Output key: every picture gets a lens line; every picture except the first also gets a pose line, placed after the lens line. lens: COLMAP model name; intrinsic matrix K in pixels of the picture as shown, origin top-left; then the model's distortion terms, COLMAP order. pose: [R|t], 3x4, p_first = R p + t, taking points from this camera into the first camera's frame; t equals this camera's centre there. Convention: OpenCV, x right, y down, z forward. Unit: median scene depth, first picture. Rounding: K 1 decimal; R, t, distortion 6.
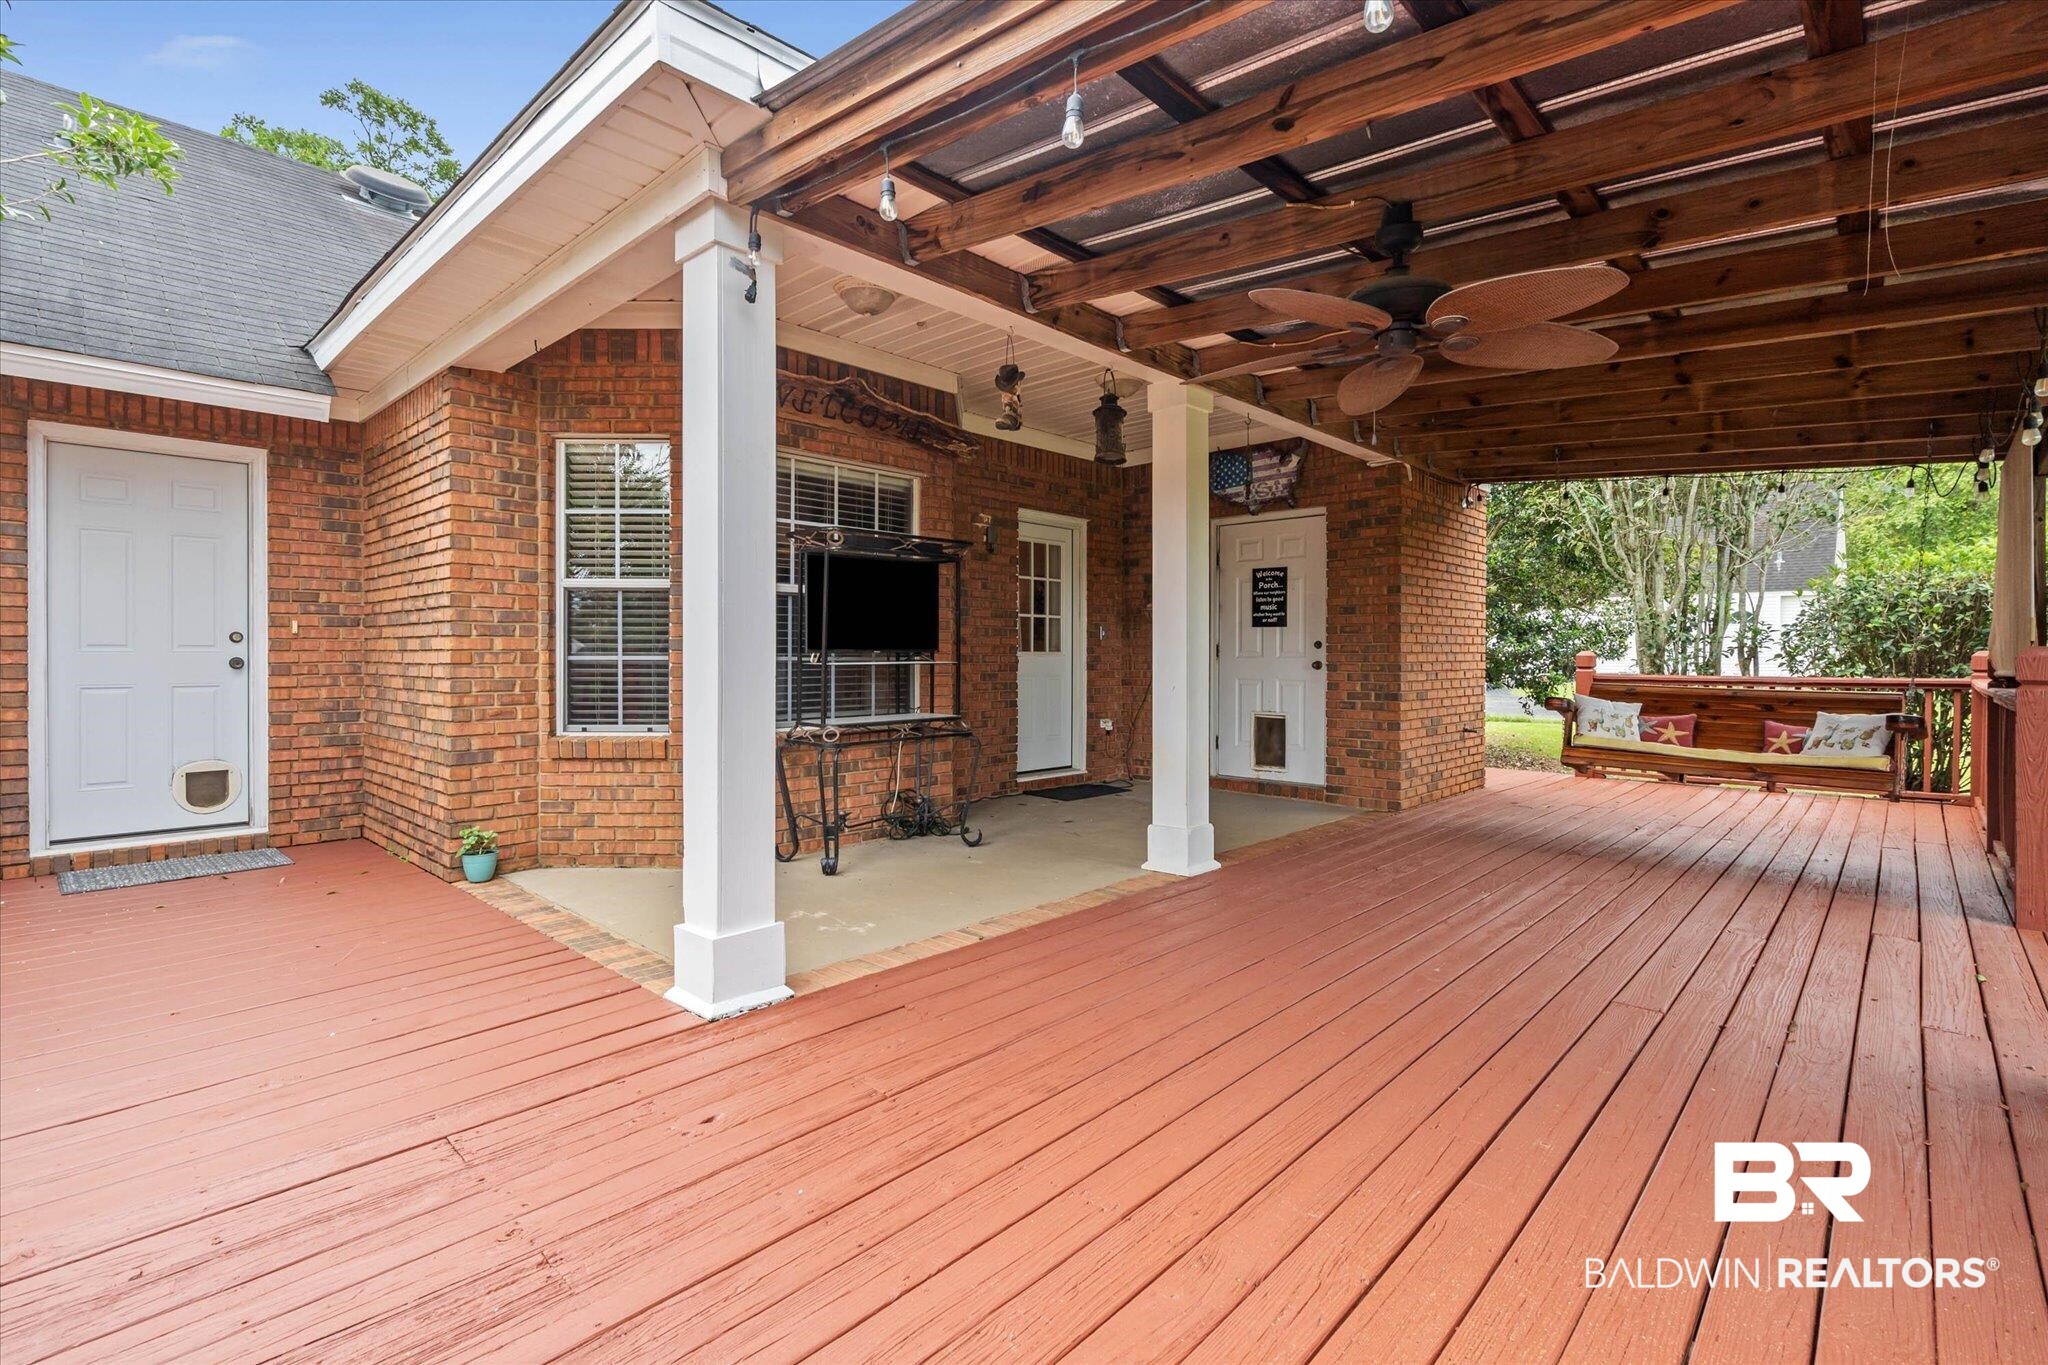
lens RADIAL K [[939.6, 0, 1018.4], [0, 939.6, 661.8], [0, 0, 1]] dist [-0.002558, 0.000593]
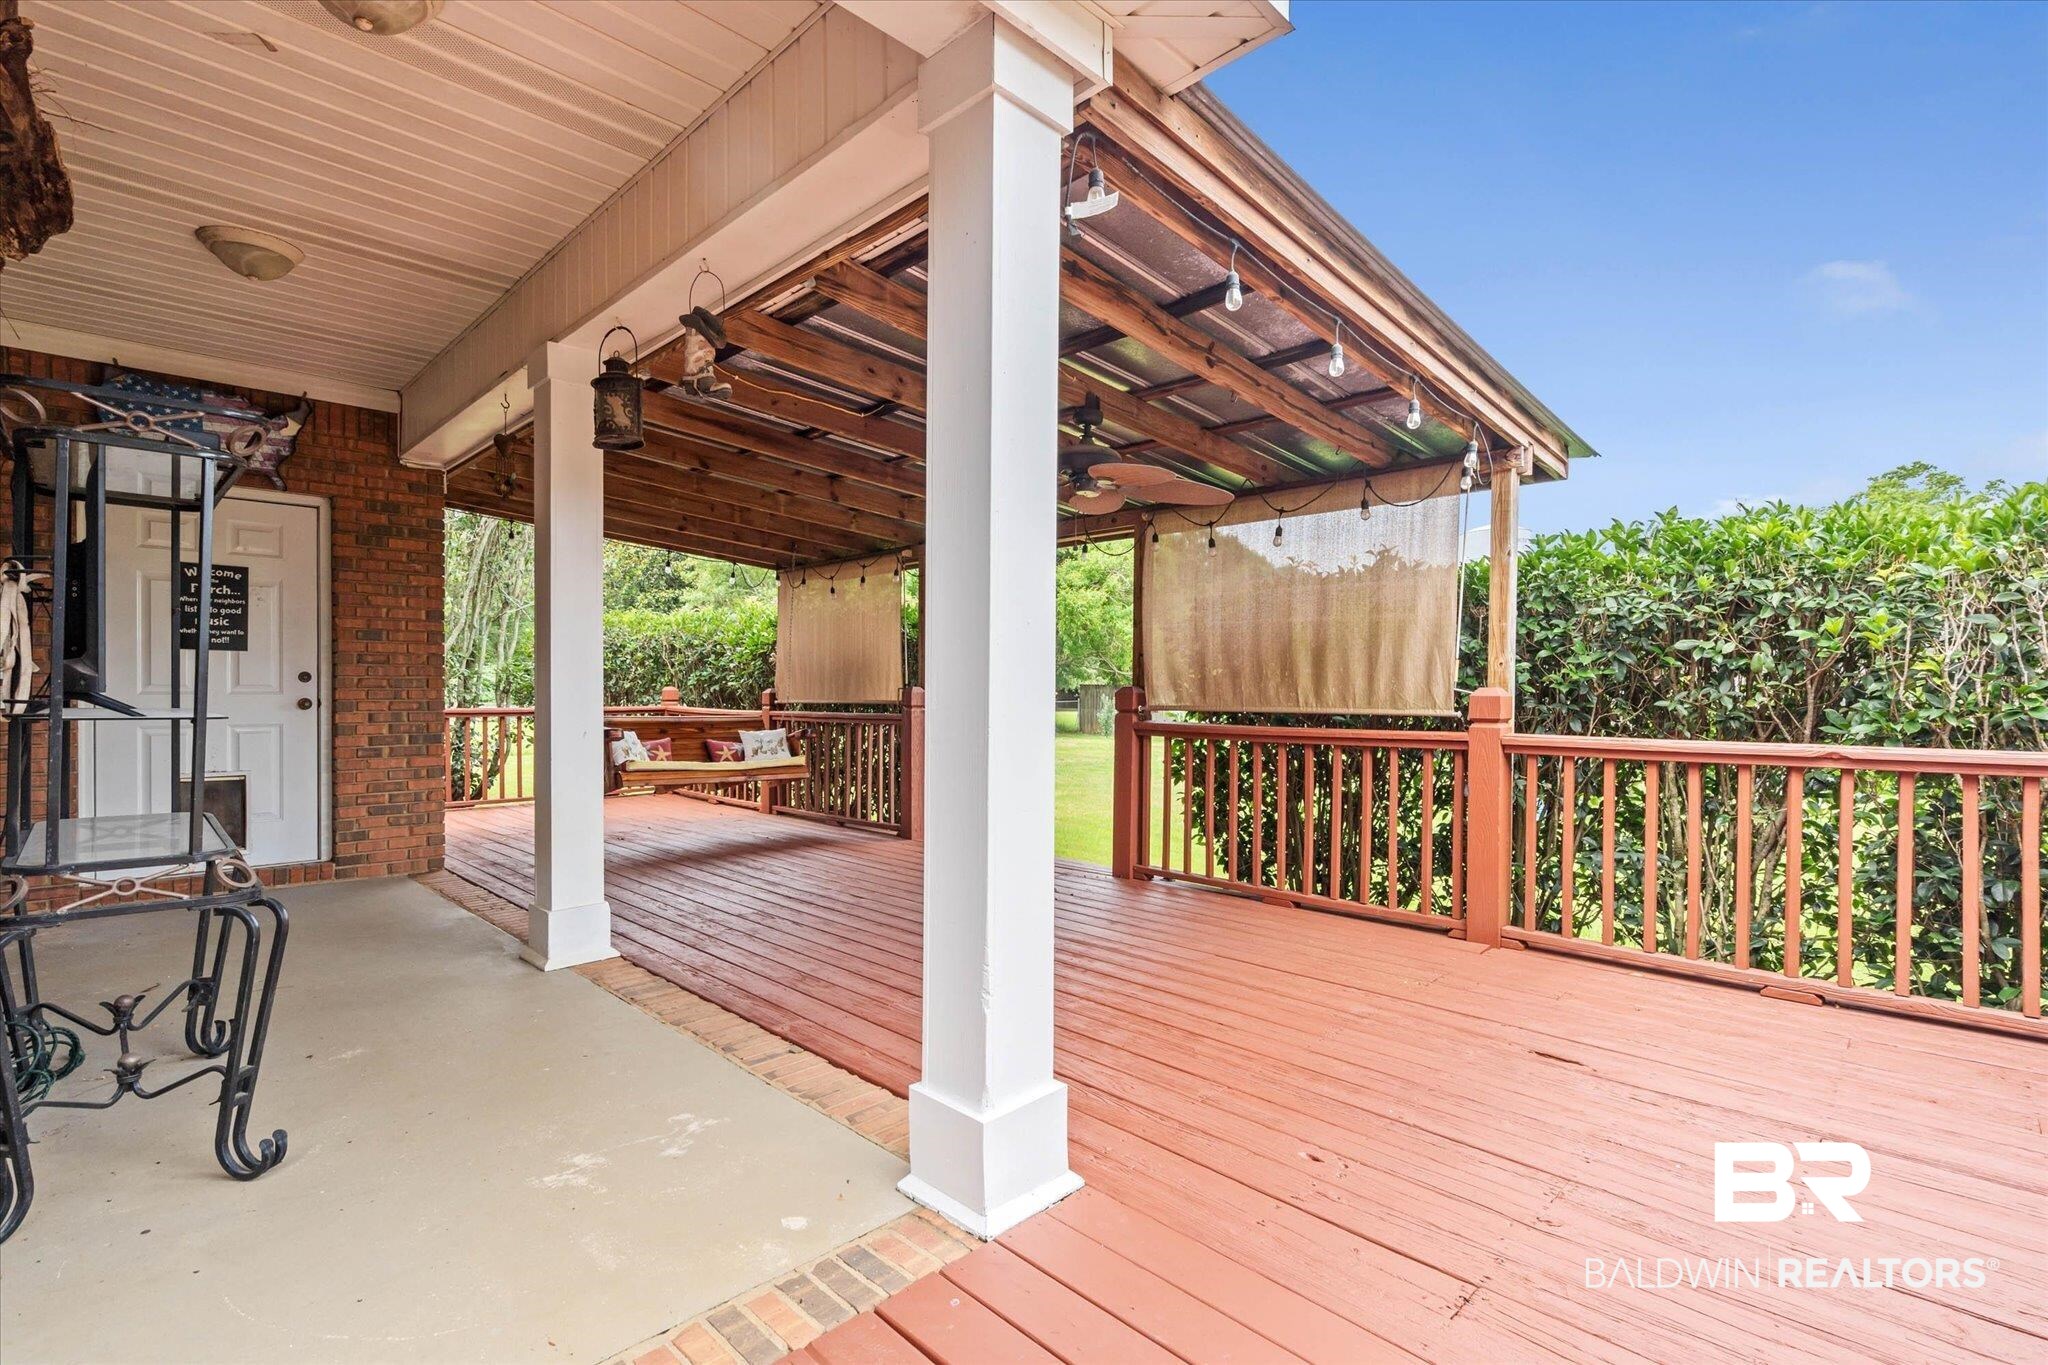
lens RADIAL K [[939.6, 0, 1018.0], [0, 939.6, 692.7], [0, 0, 1]] dist [-0.002558, 0.000593]
pose [[0.034945, -0.003128, 0.999384, -0.439815], [0.005549, 0.999980, 0.002936, -0.004658], [-0.999374, 0.005443, 0.034962, 0.419947]]
